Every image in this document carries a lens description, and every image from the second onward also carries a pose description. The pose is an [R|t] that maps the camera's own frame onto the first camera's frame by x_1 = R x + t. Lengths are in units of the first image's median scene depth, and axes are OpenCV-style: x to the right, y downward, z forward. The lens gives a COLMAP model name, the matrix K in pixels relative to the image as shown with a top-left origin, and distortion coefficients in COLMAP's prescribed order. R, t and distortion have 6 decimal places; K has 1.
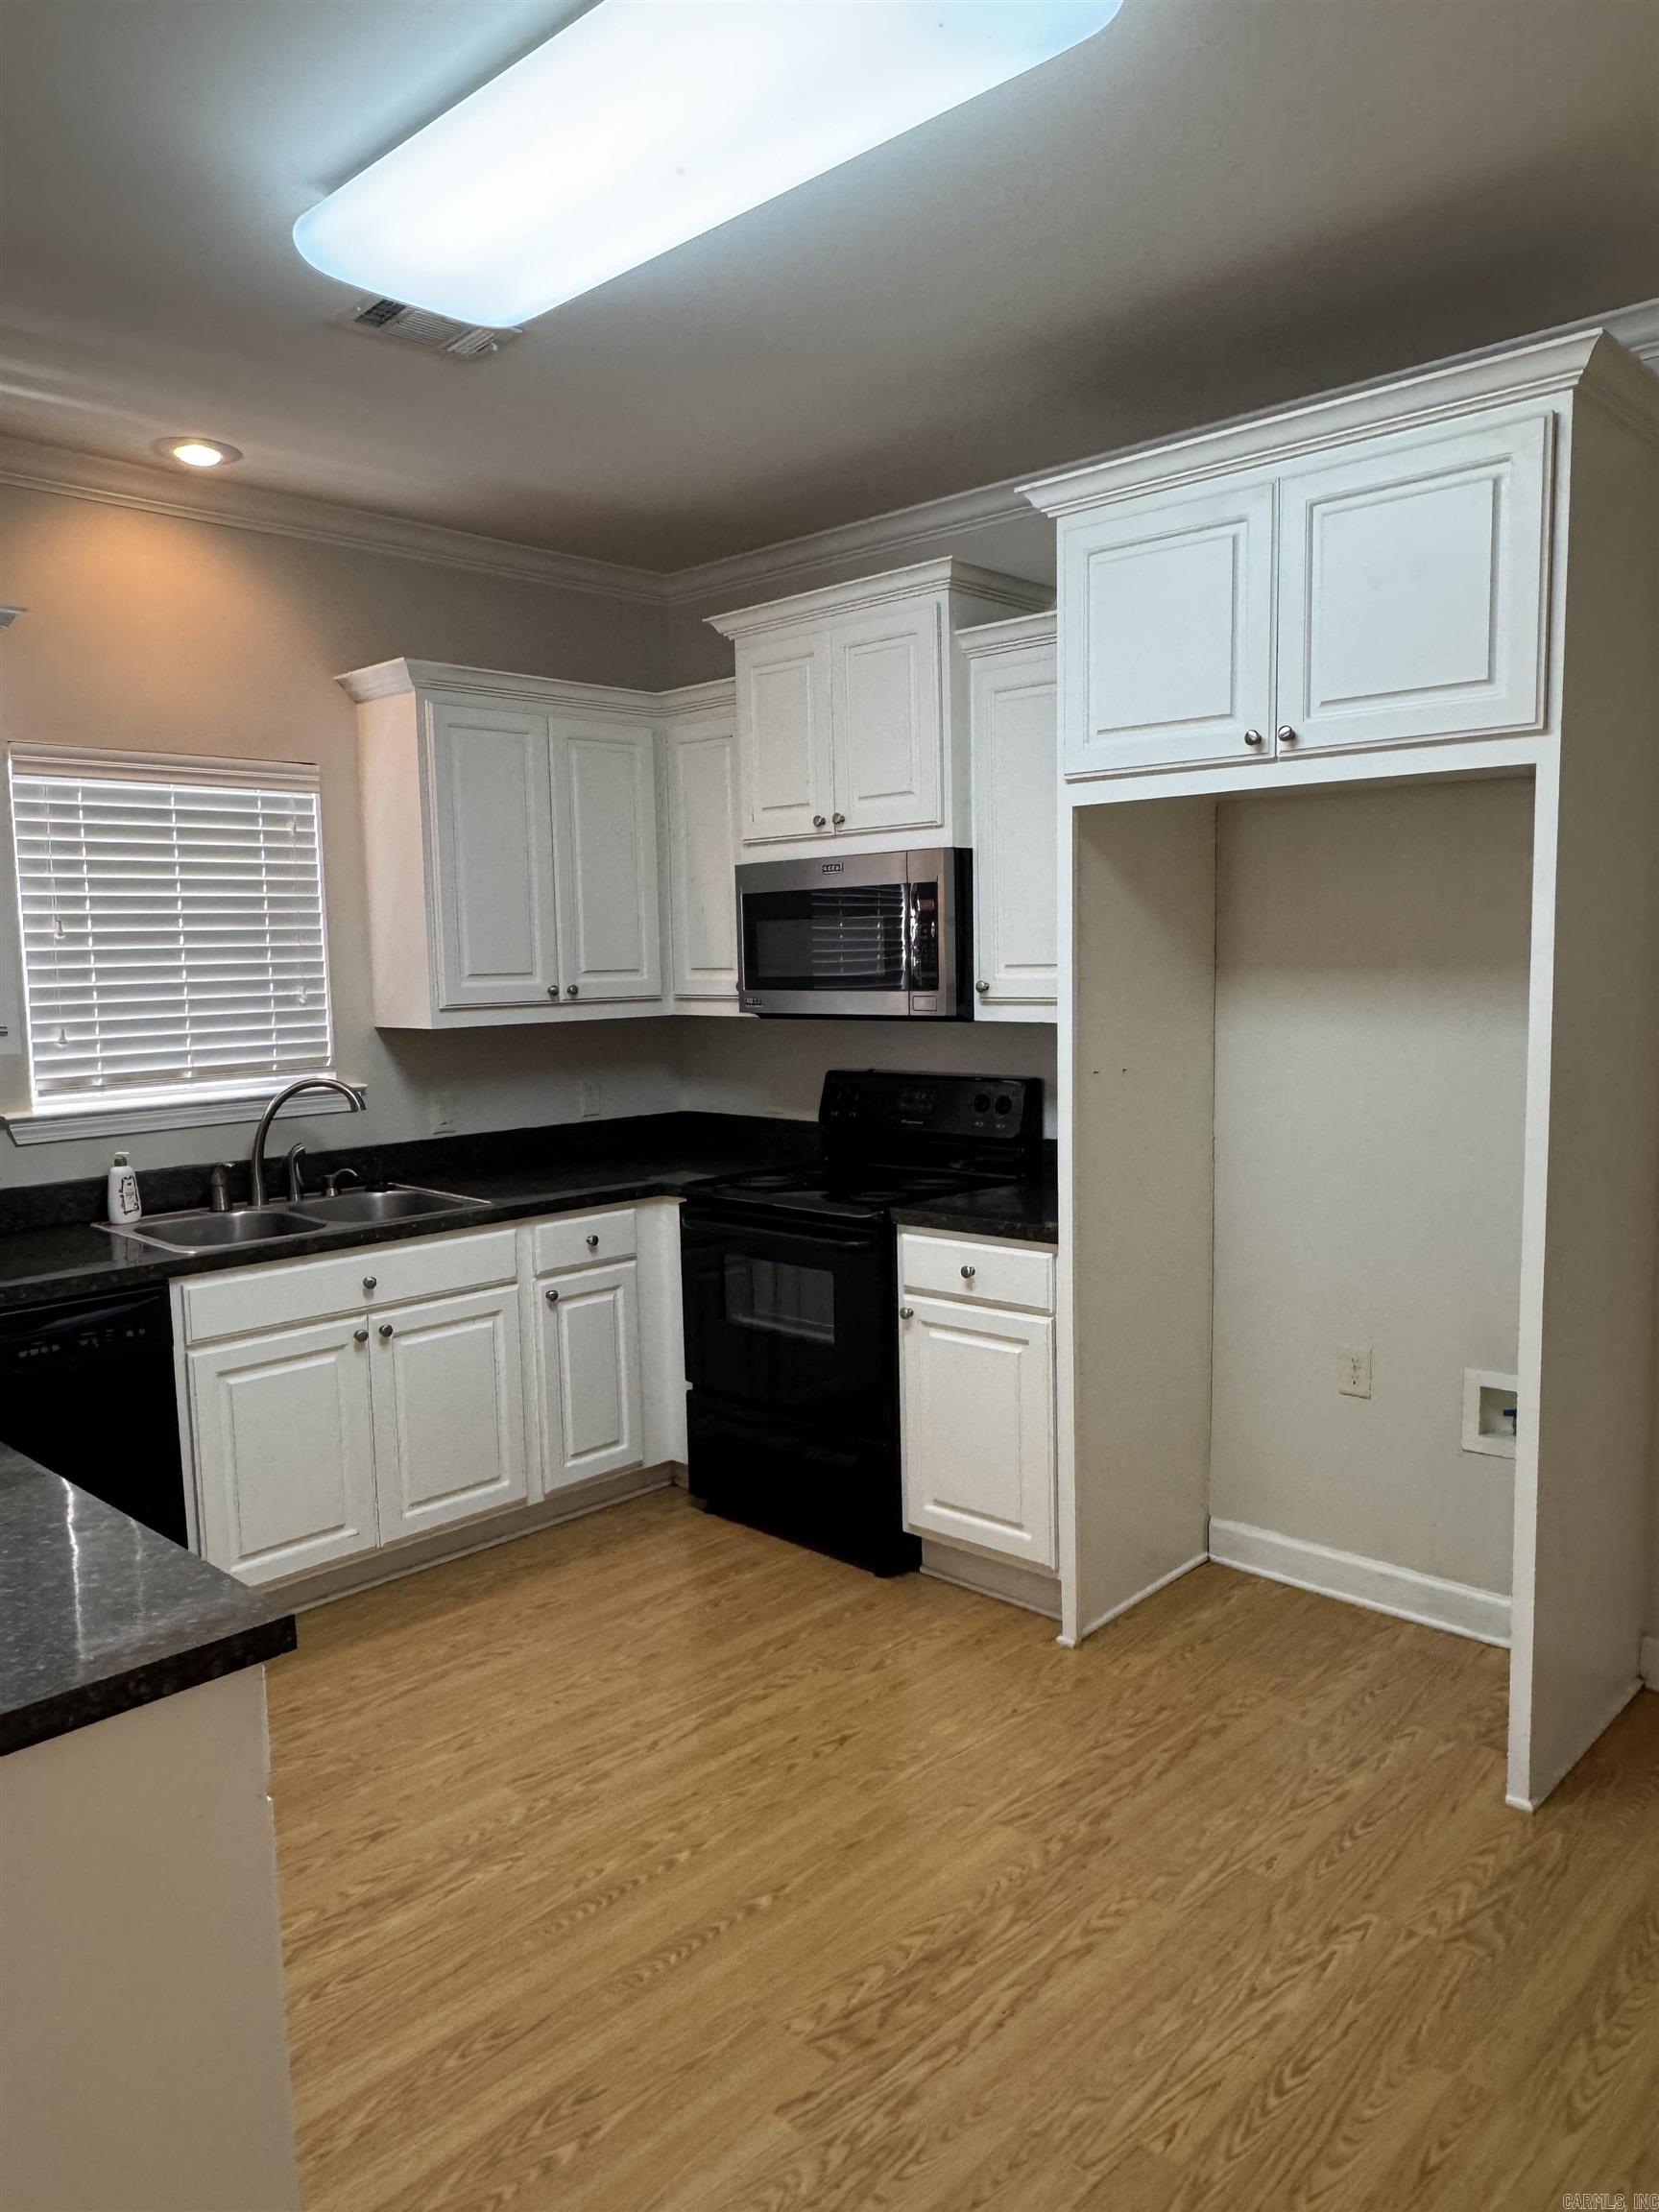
lens RADIAL K [[1522.7, 0, 825.4], [0, 1522.7, 1105.5], [0, 0, 1]] dist [-0.005745, -0.003531]
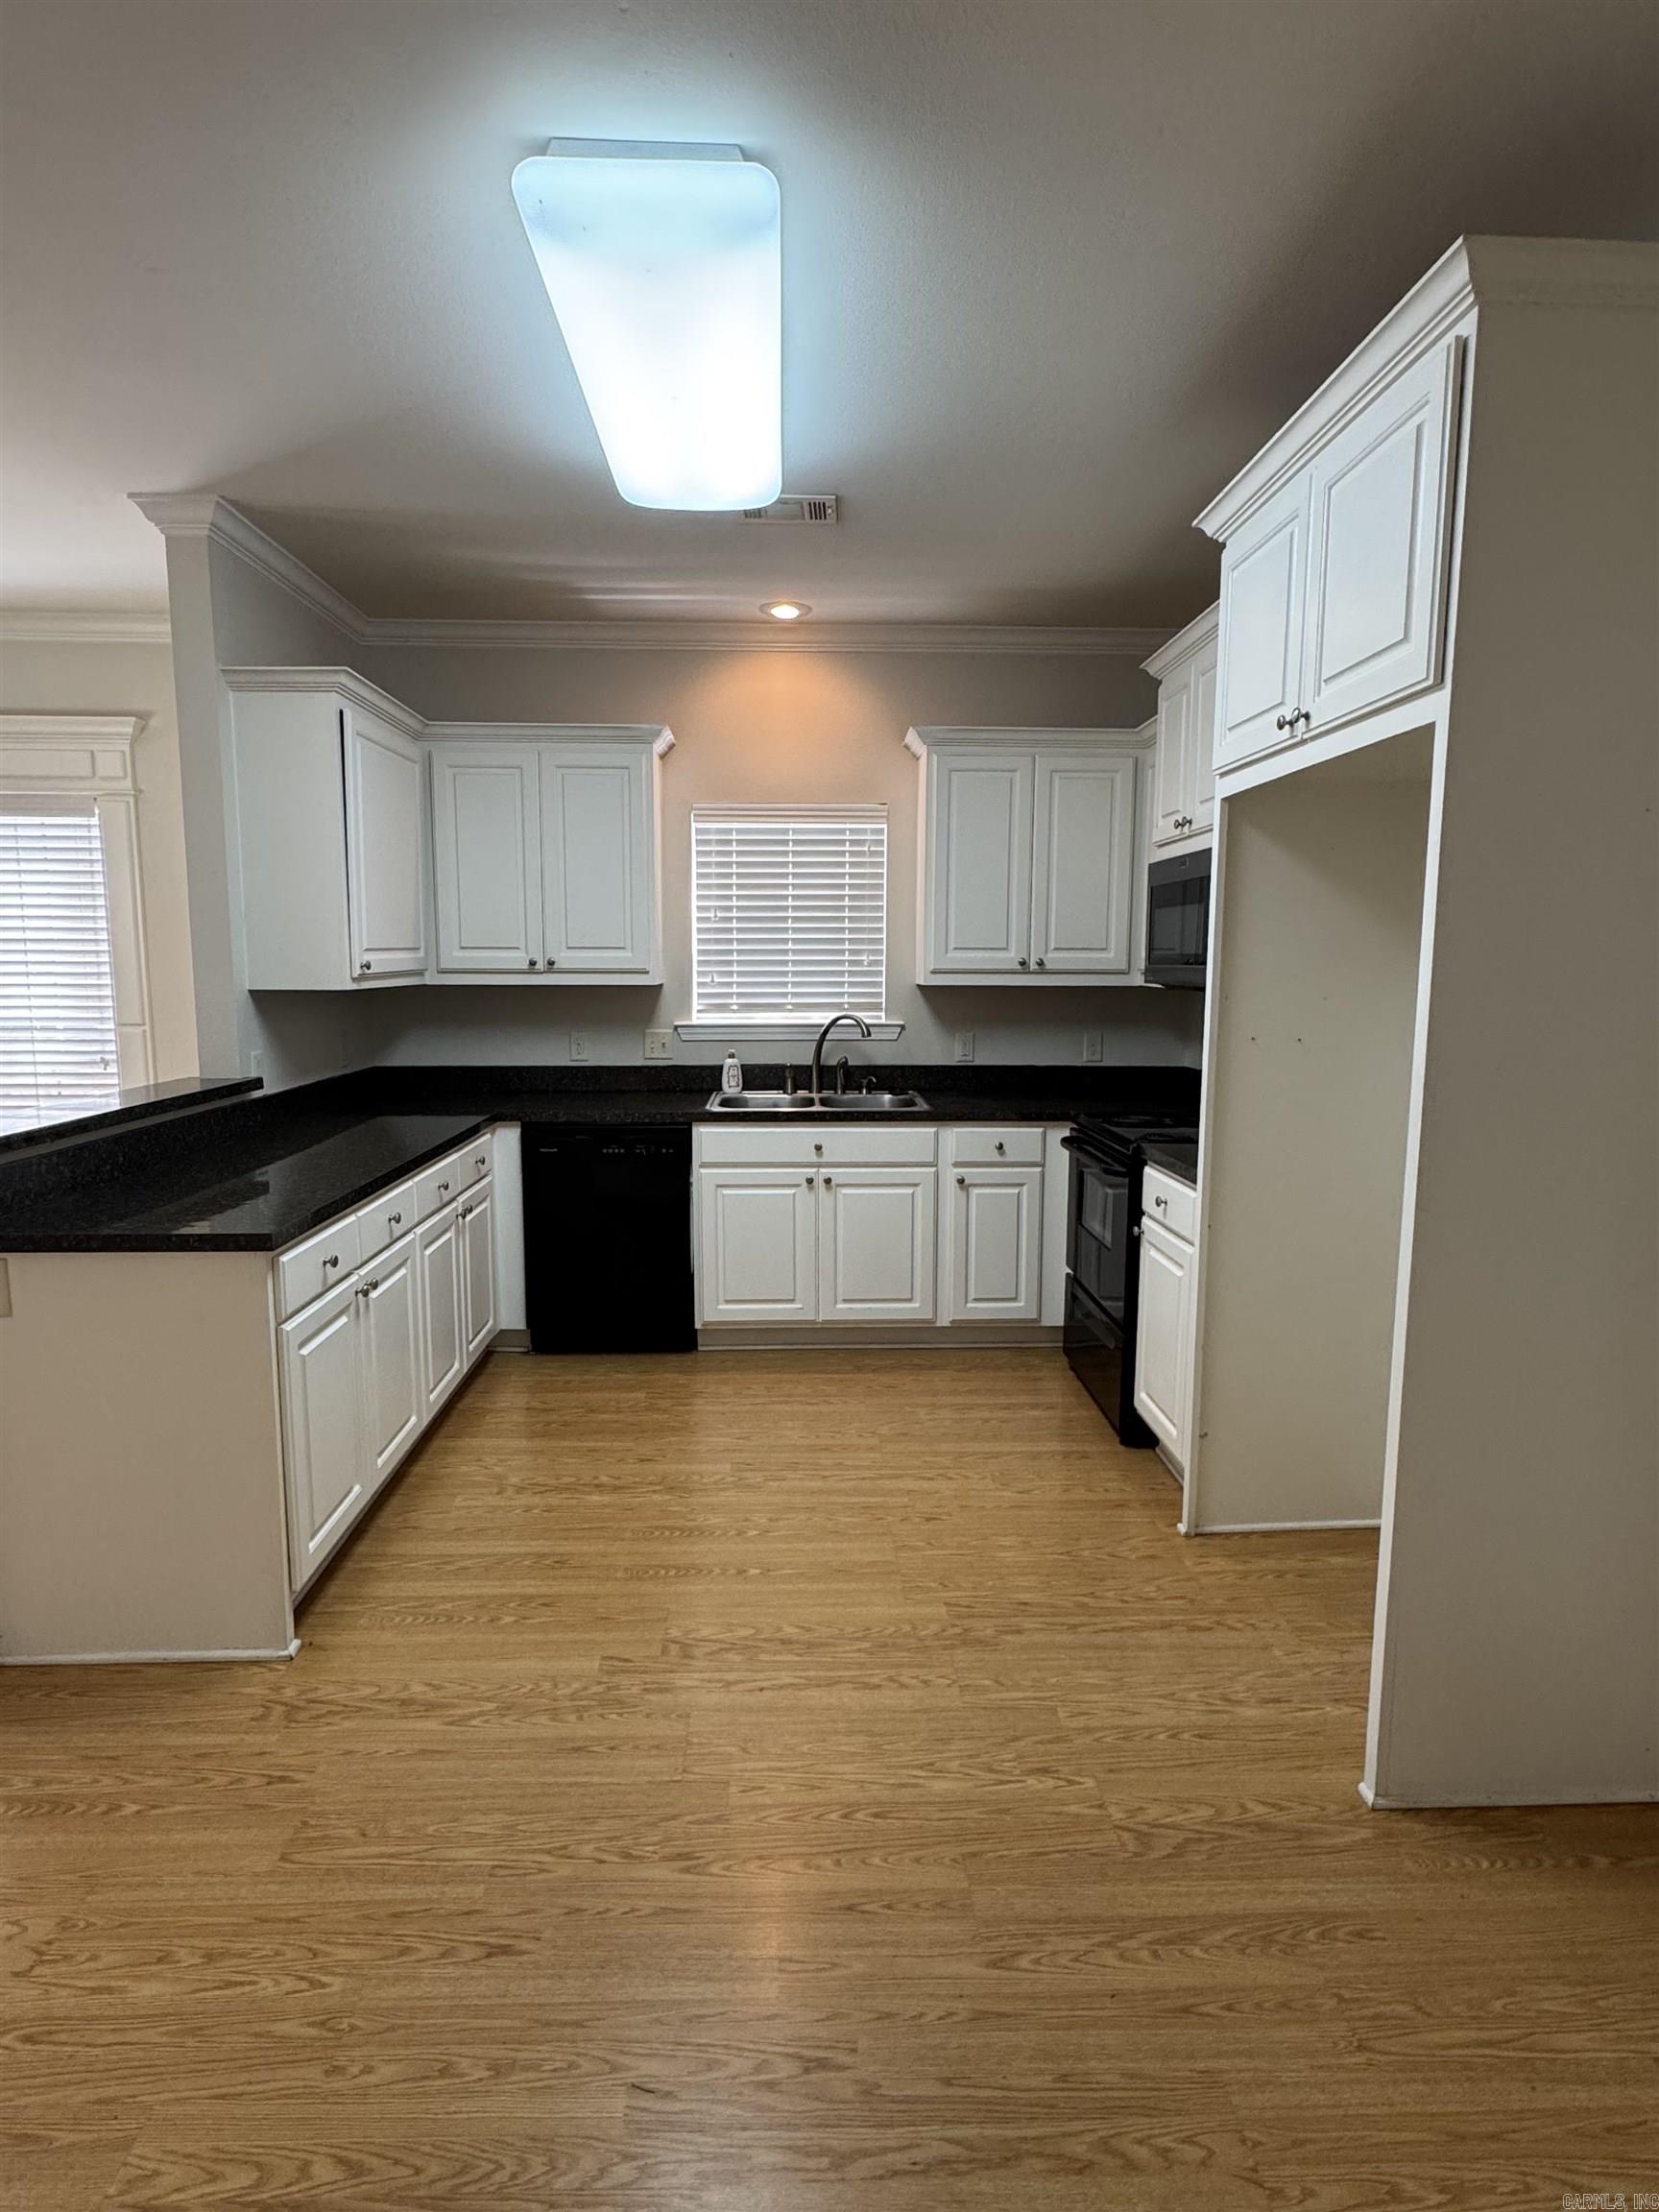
lens RADIAL K [[1178.6, 0, 829.5], [0, 1178.6, 1106.0], [0, 0, 1]] dist [-0.011136, 0.001519]
pose [[0.719465, 0.109410, -0.685856, 0.491434], [-0.088943, 0.993897, 0.065248, -0.001852], [0.688810, 0.014058, 0.724806, 0.147927]]
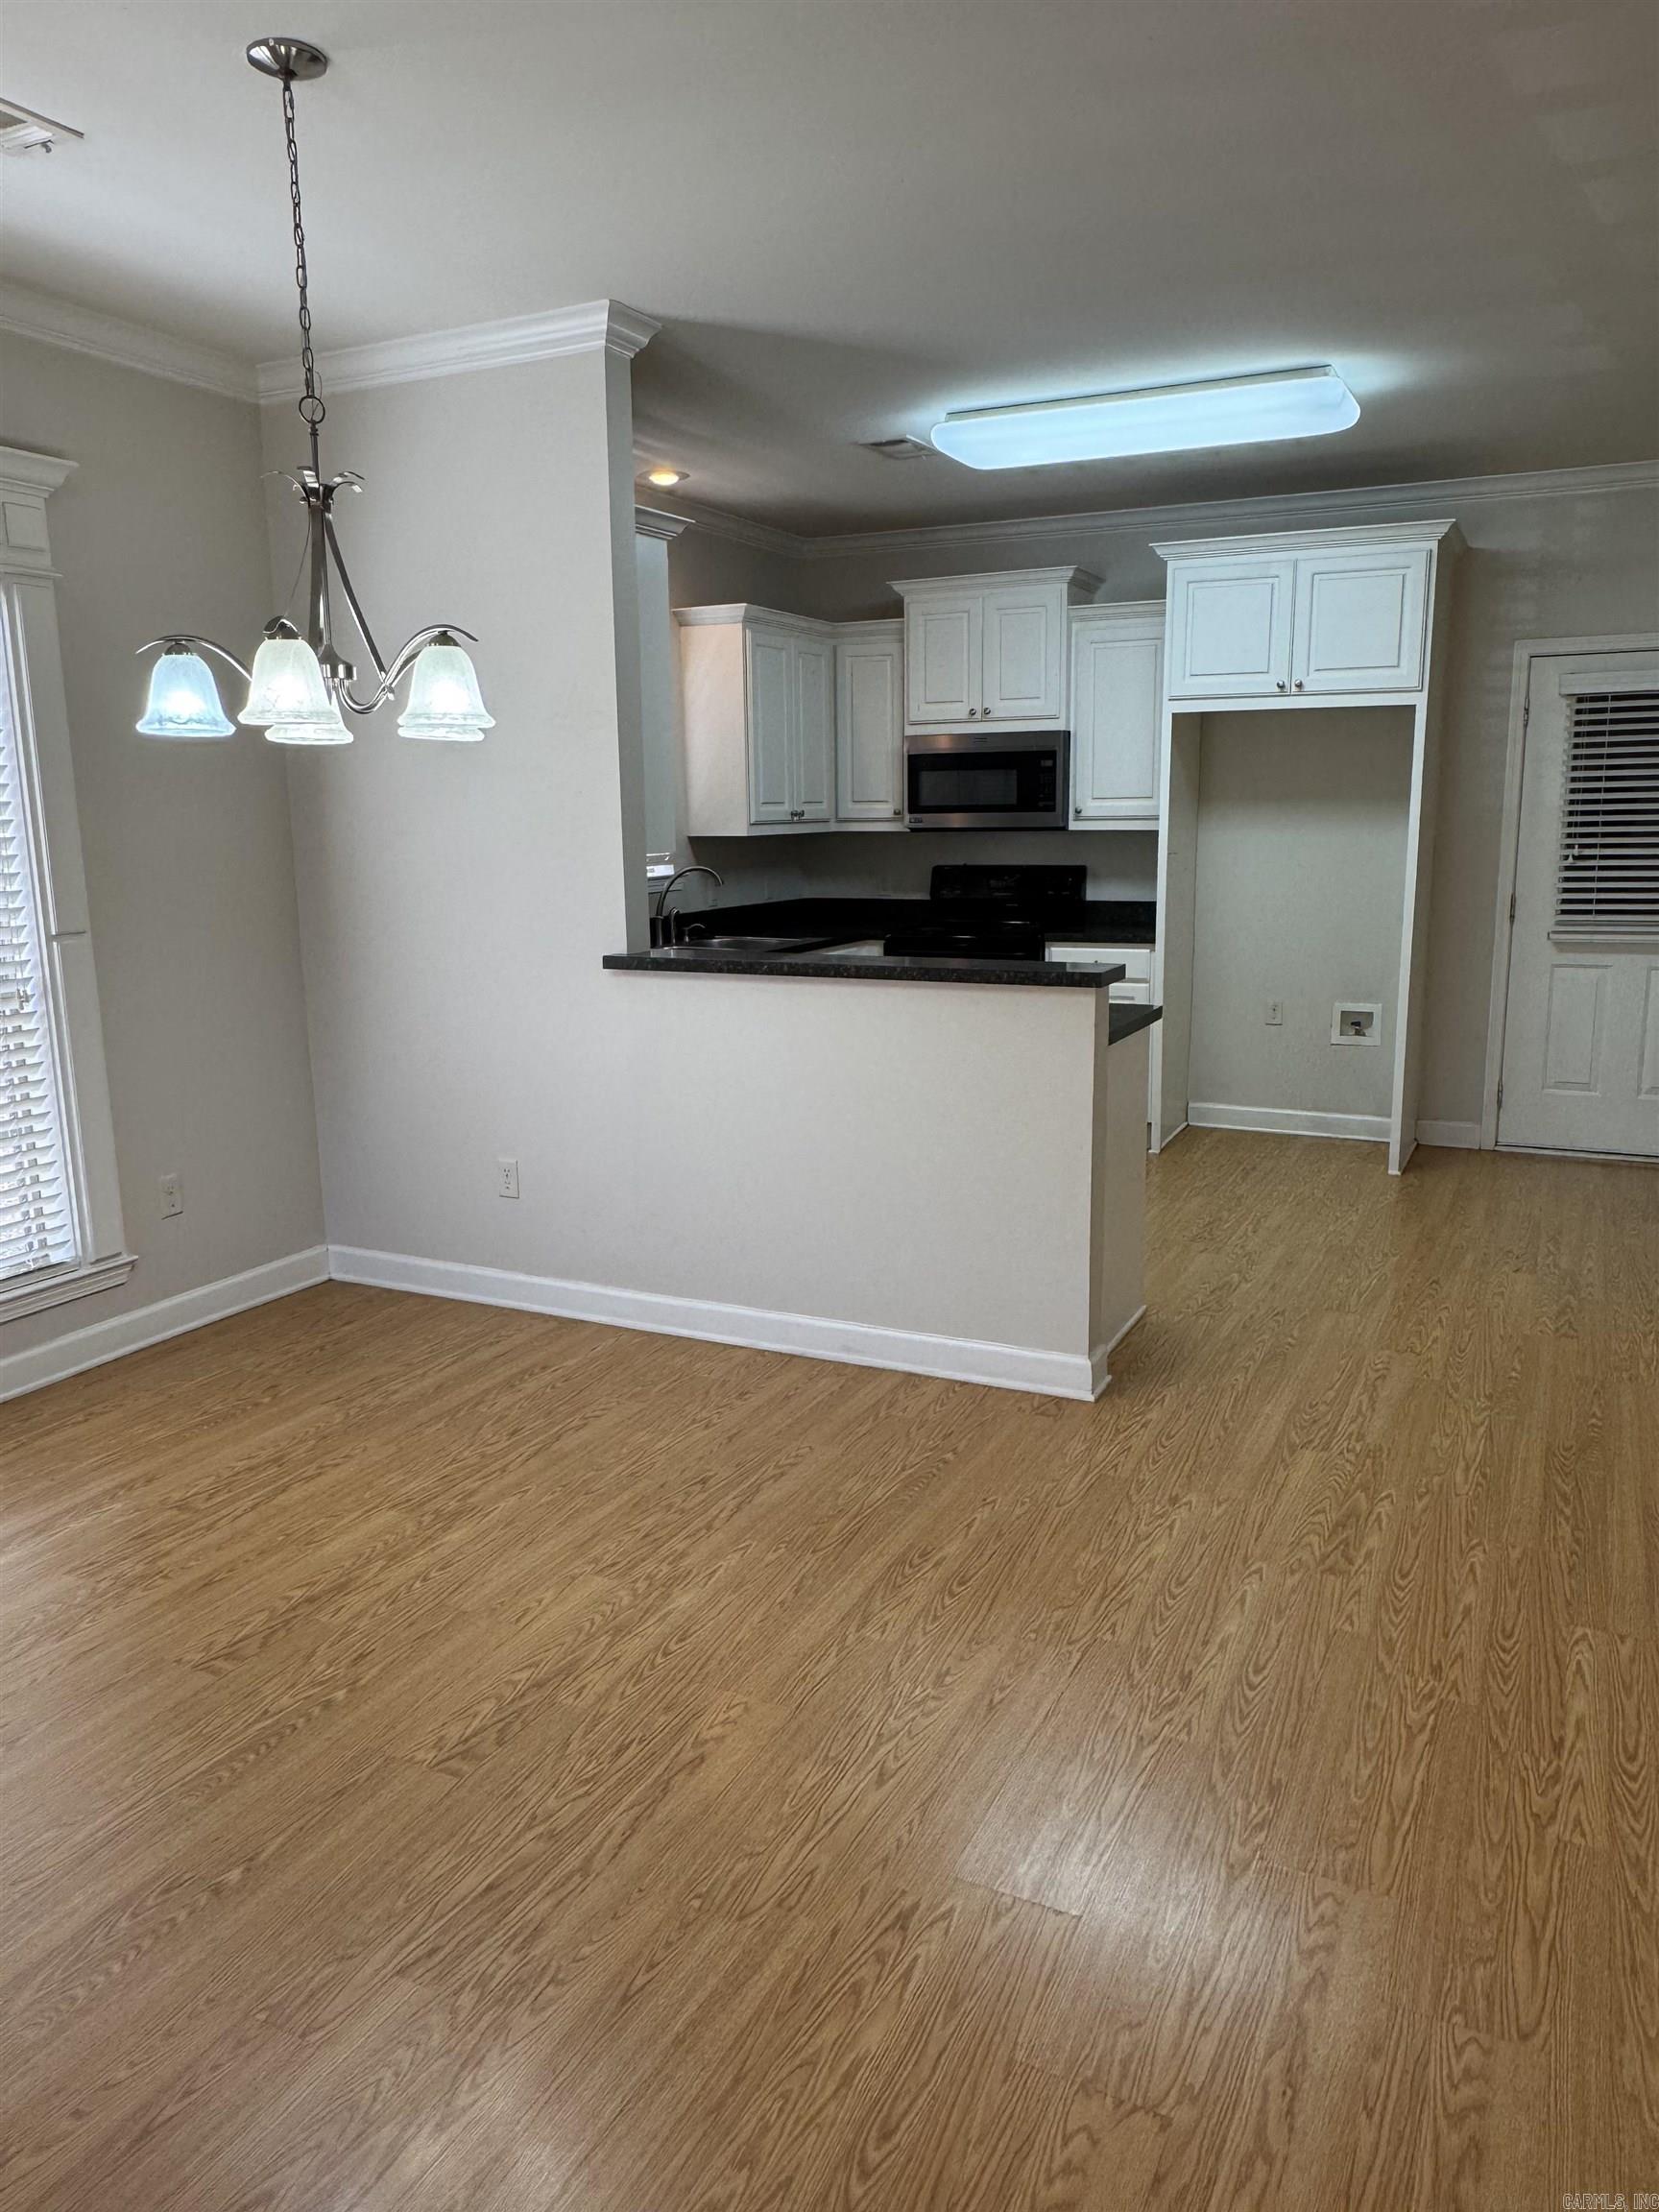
lens RADIAL K [[1553.9, 0, 859.4], [0, 1553.9, 1063.3], [0, 0, 1]] dist [0.095585, -0.120651]
pose [[0.949158, -0.043687, 0.311753, -0.732132], [0.023591, 0.997410, 0.067945, 0.088553], [-0.313914, -0.057136, 0.947731, -0.677546]]
